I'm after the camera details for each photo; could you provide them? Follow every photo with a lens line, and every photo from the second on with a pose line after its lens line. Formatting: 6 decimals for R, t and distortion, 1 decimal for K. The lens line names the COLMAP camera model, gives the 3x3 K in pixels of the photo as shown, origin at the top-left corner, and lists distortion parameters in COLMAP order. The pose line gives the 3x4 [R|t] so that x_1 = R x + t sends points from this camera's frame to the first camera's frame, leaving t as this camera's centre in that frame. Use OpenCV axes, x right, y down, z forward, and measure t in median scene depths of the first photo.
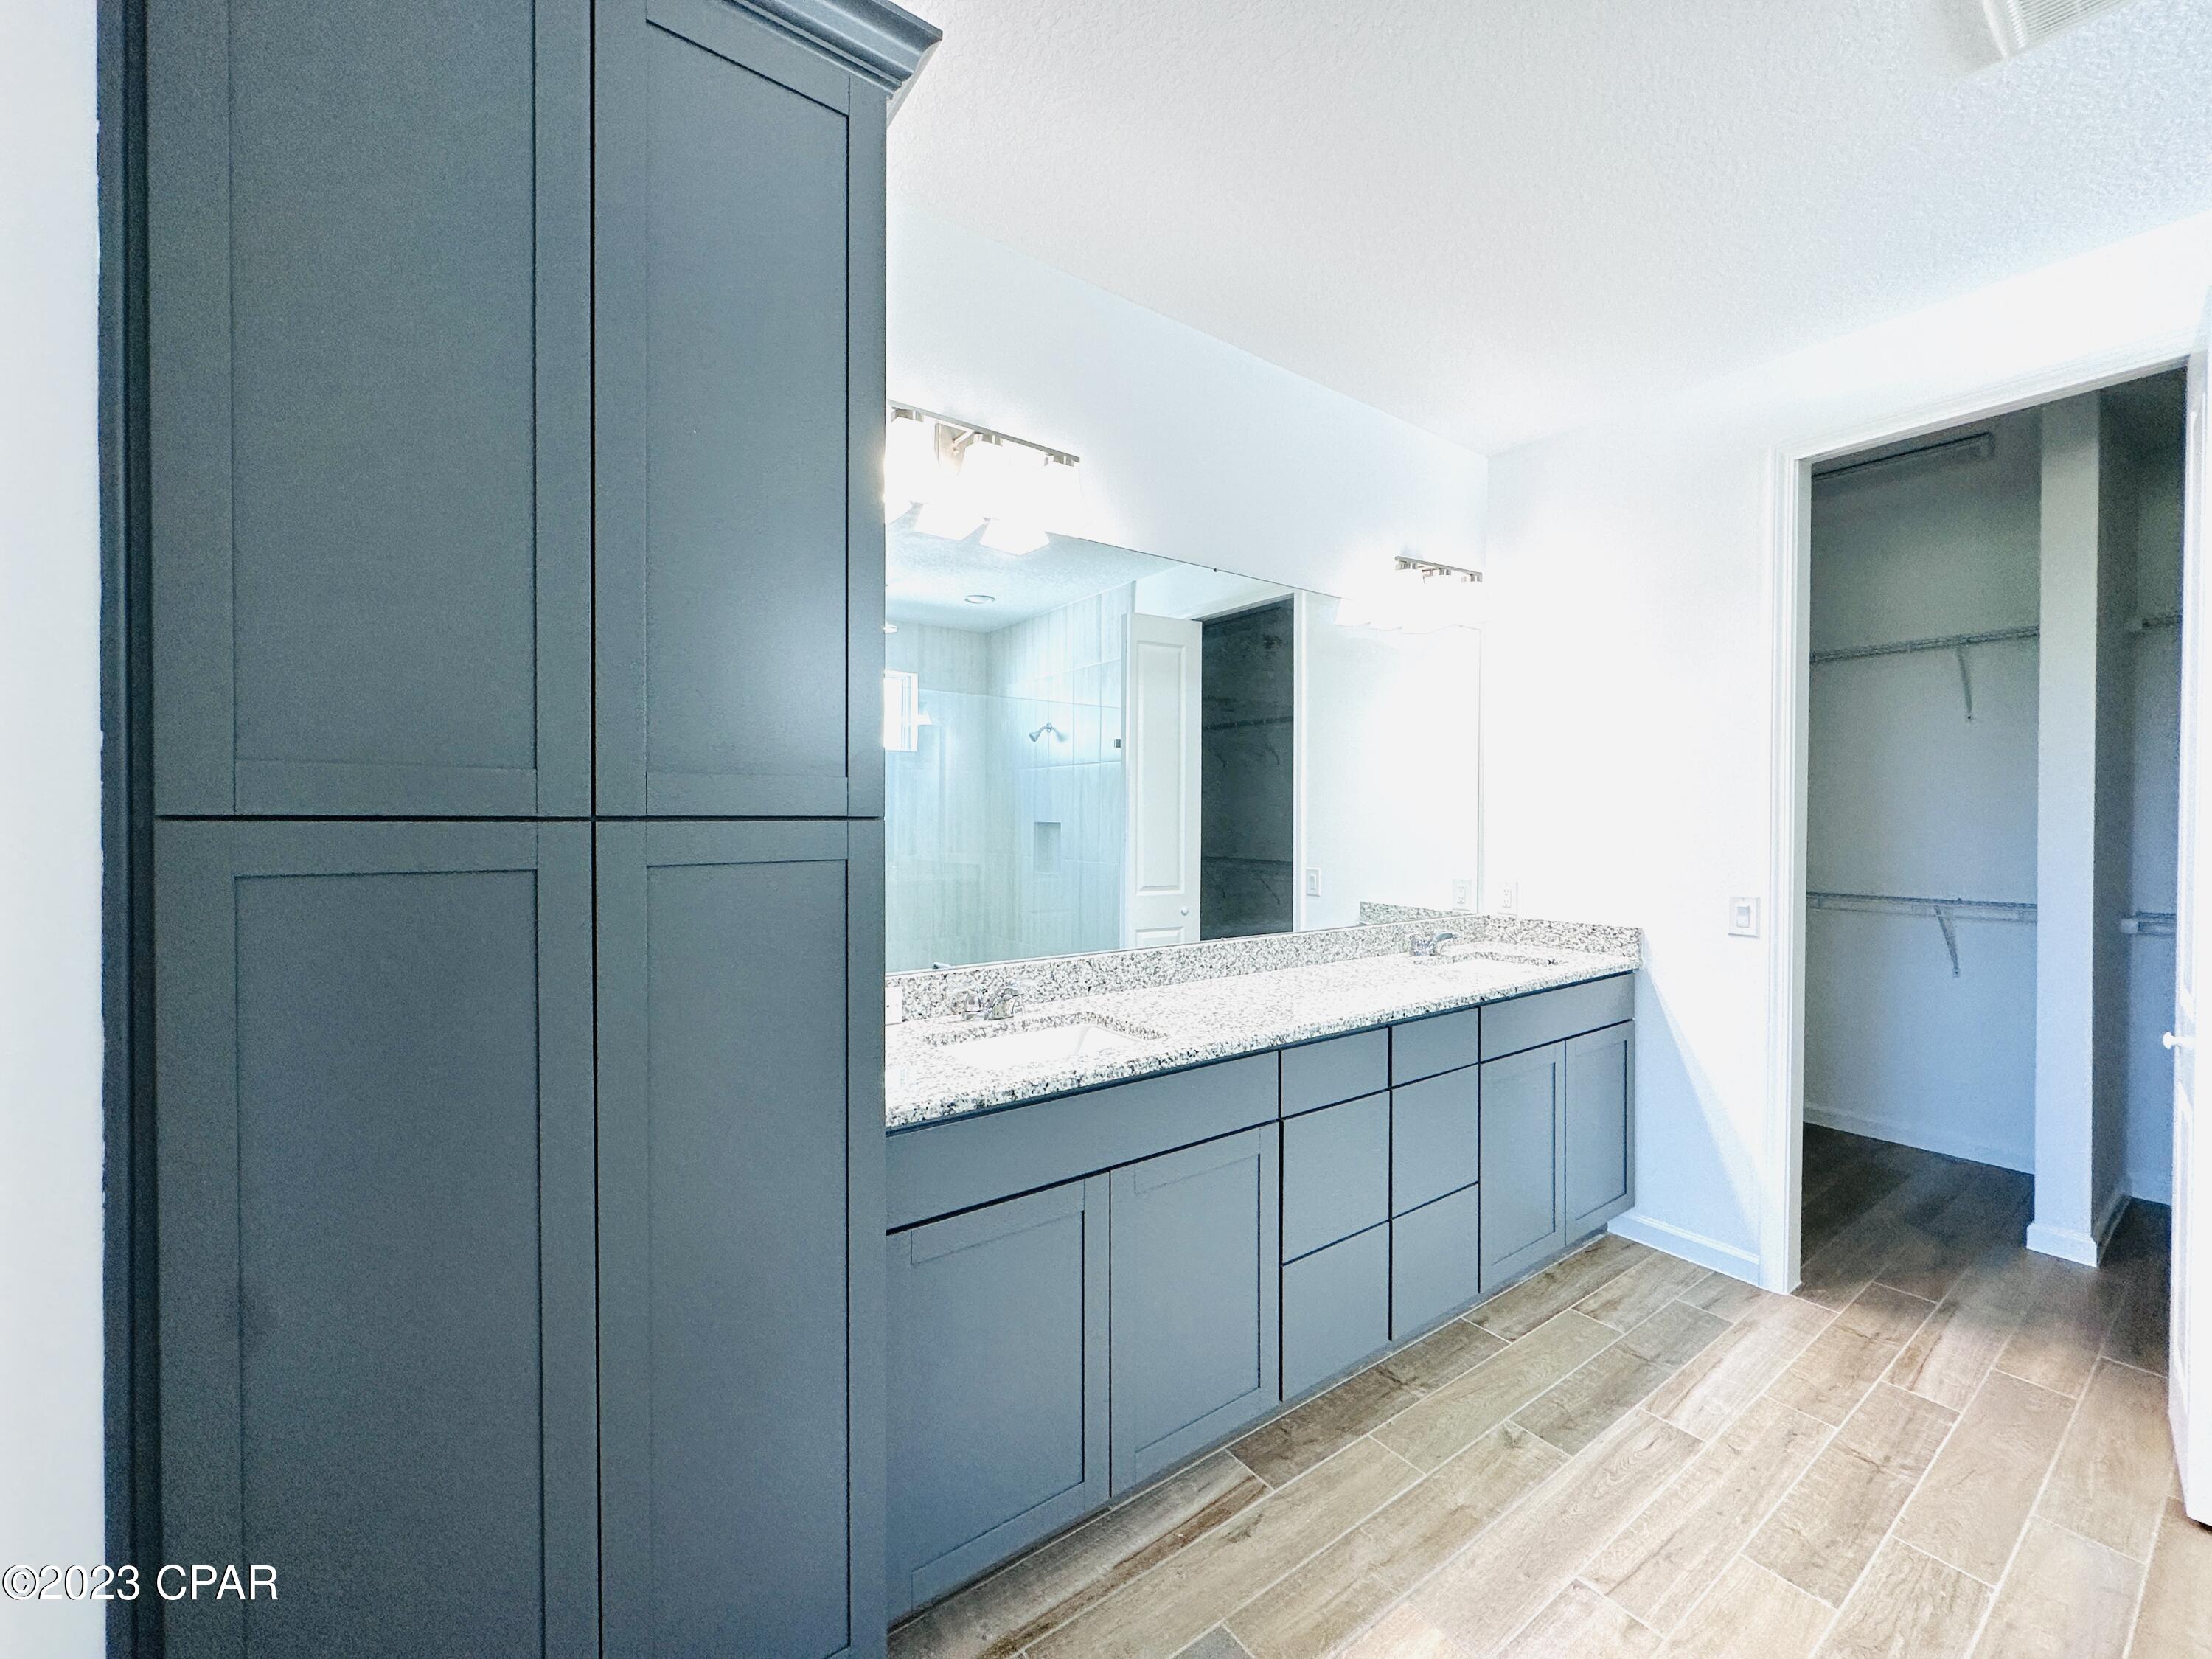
lens RADIAL K [[885.7, 0, 1102.3], [0, 885.7, 825.8], [0, 0, 1]] dist [-0.002615, 0.000383]
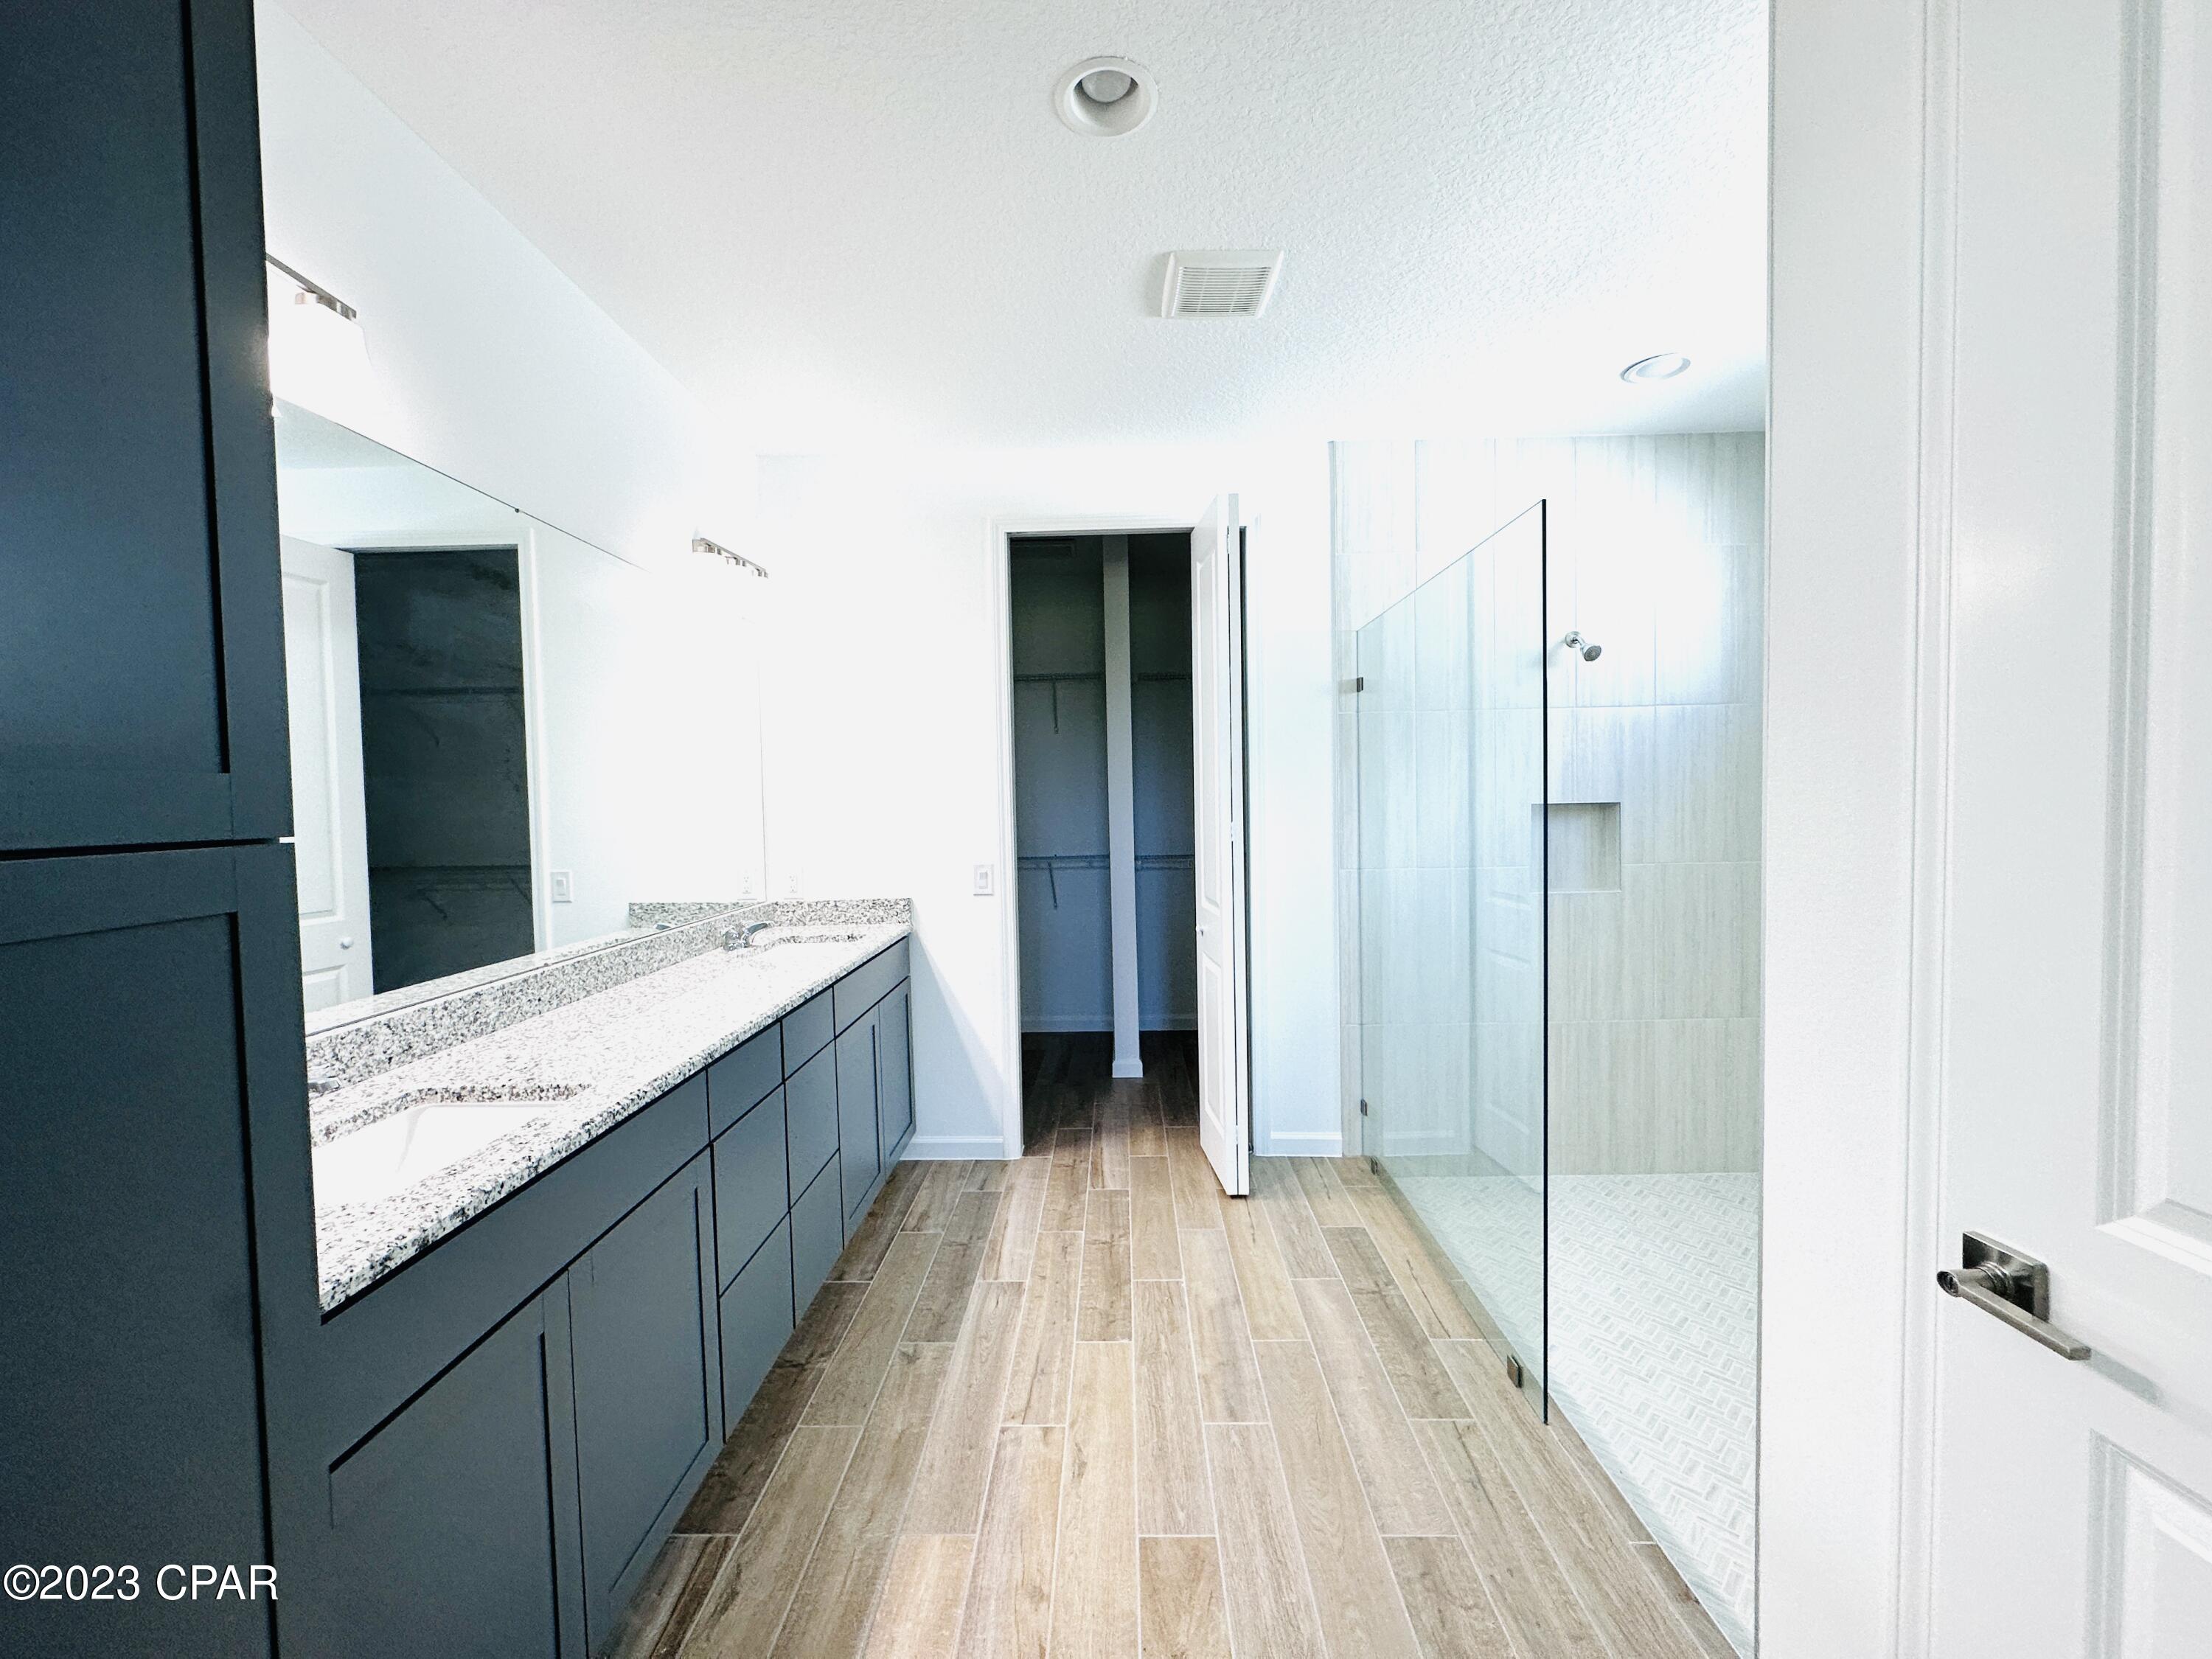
lens RADIAL K [[885.7, 0, 1102.3], [0, 885.7, 825.8], [0, 0, 1]] dist [-0.002615, 0.000383]
pose [[0.599221, -0.041531, 0.799506, -0.239504], [0.029159, 0.999123, 0.030046, -0.012044], [-0.800053, 0.005309, 0.599906, 0.104604]]
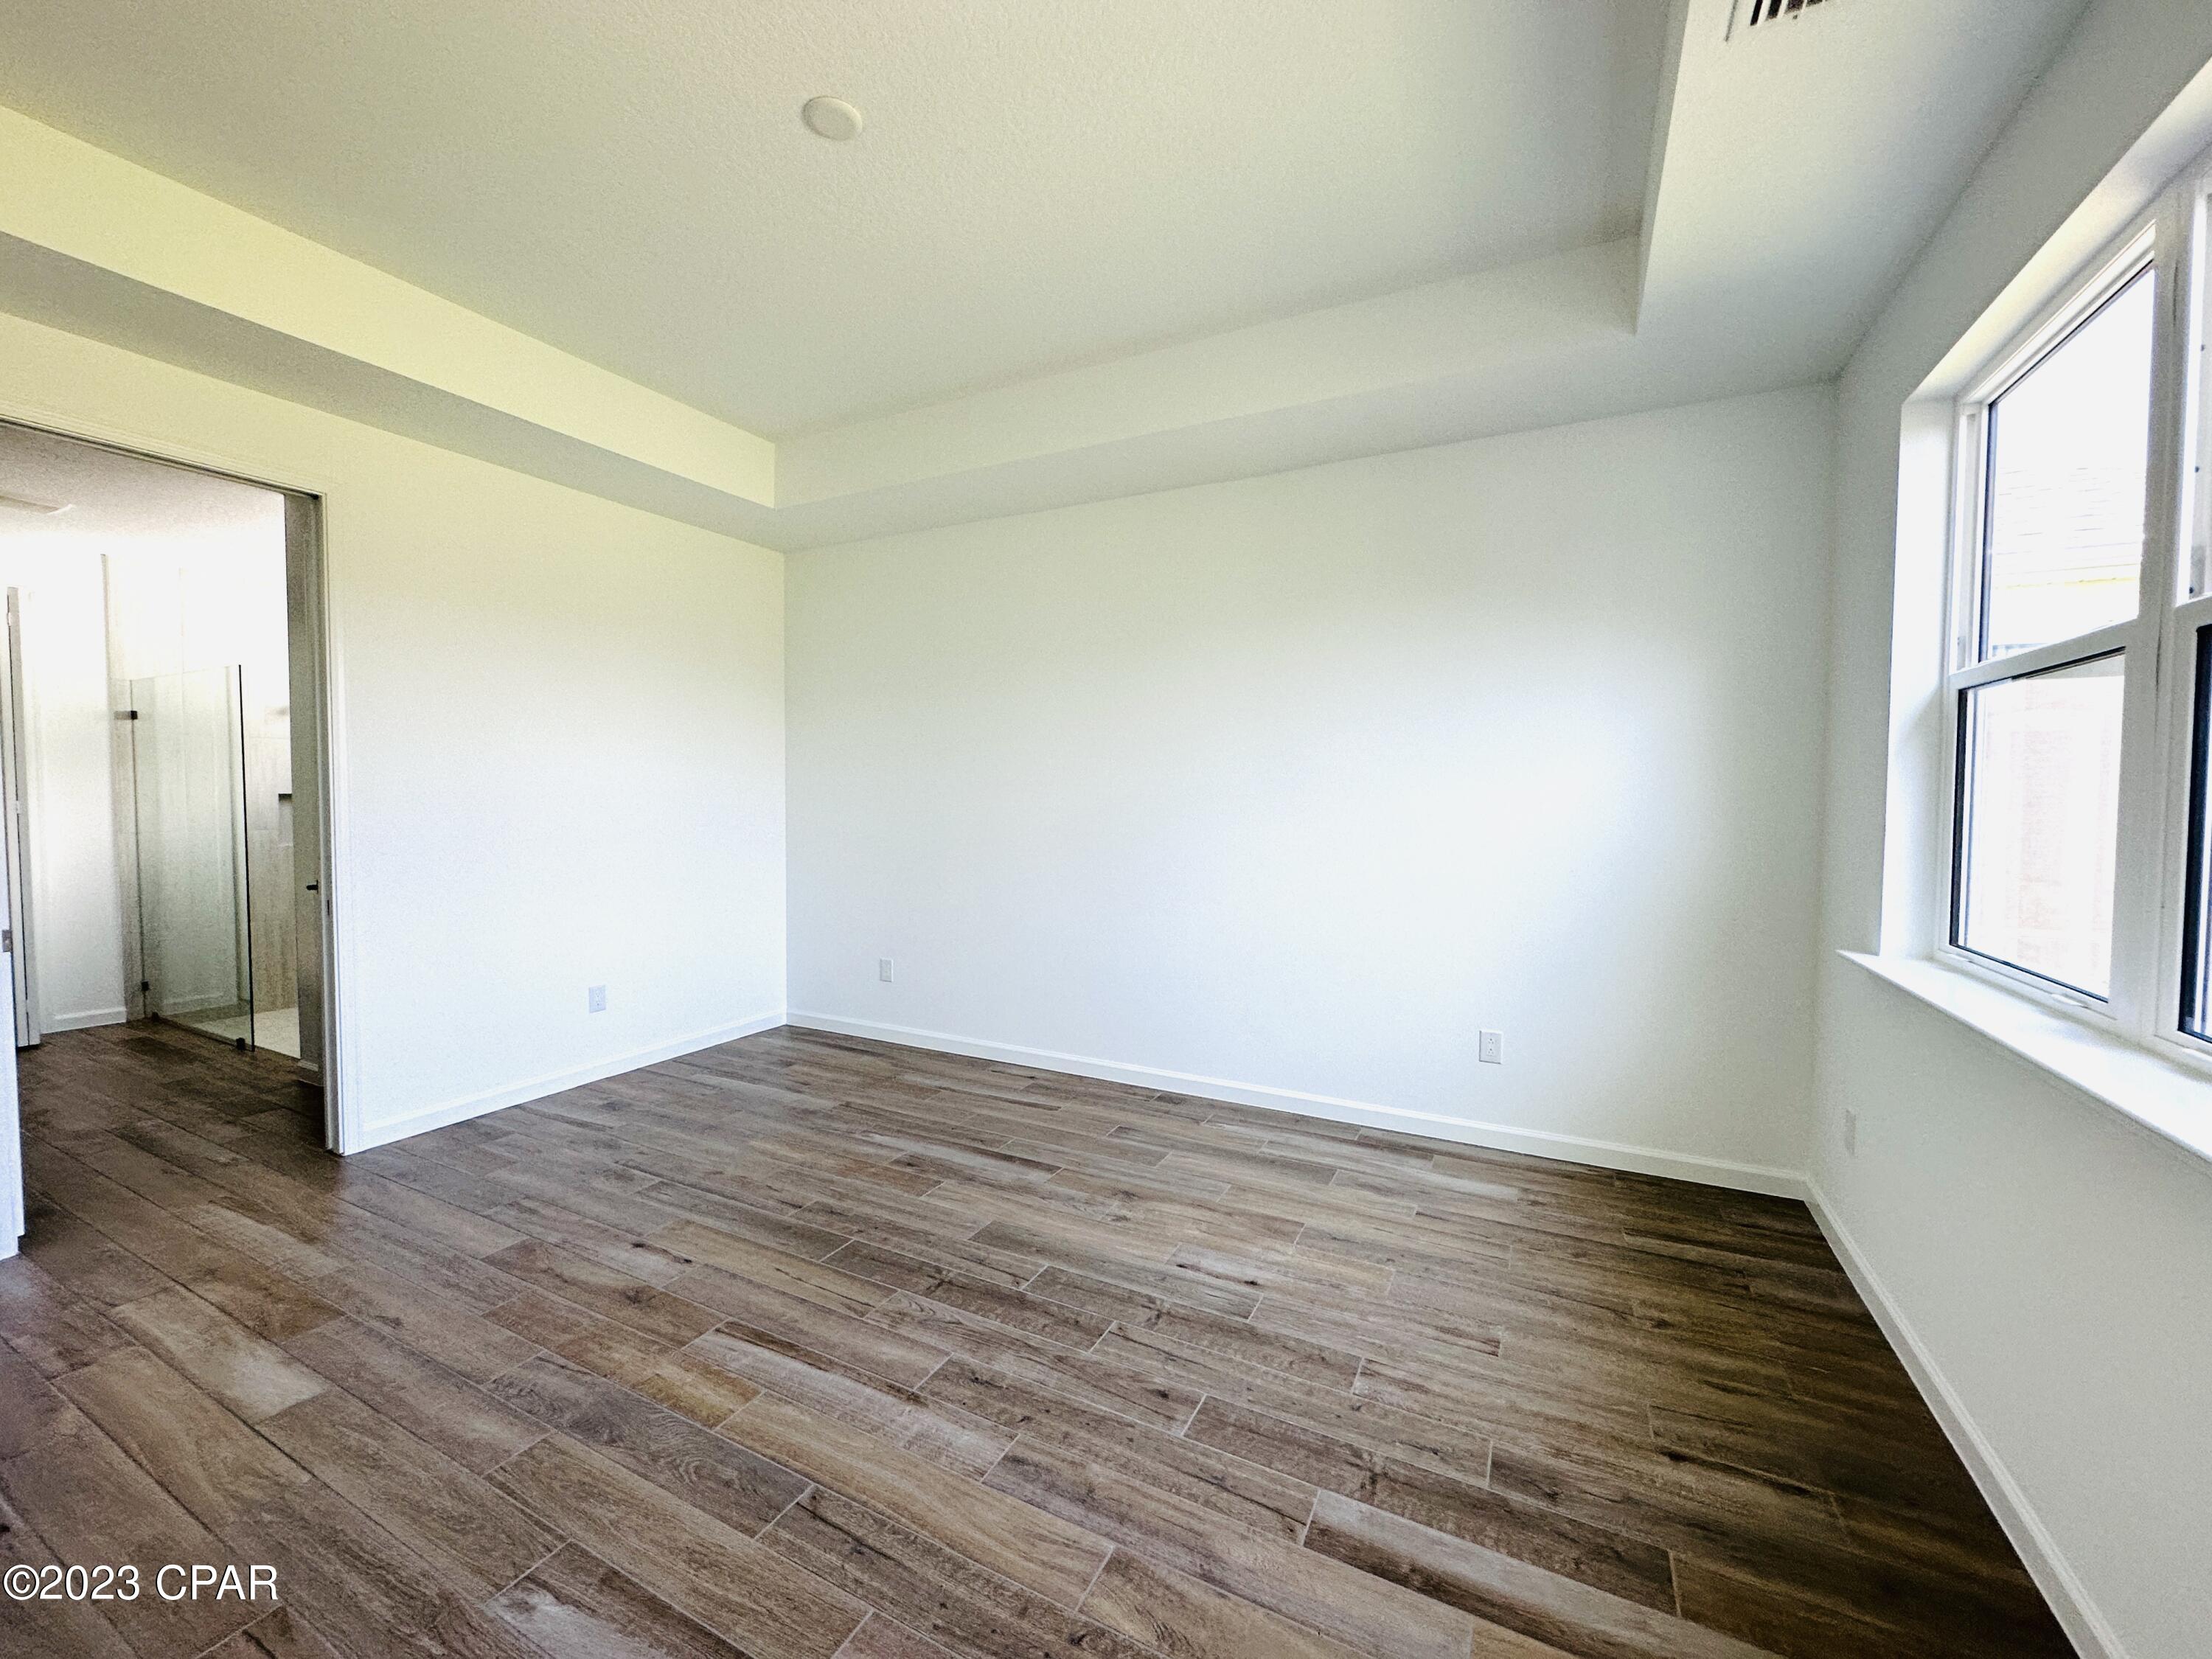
lens RADIAL K [[885.7, 0, 1102.3], [0, 885.7, 825.8], [0, 0, 1]] dist [-0.002615, 0.000383]
pose [[-0.442907, -0.042673, 0.895552, -1.982481], [0.007180, 0.998666, 0.051137, -0.004664], [-0.896539, 0.029079, -0.442009, -0.591803]]
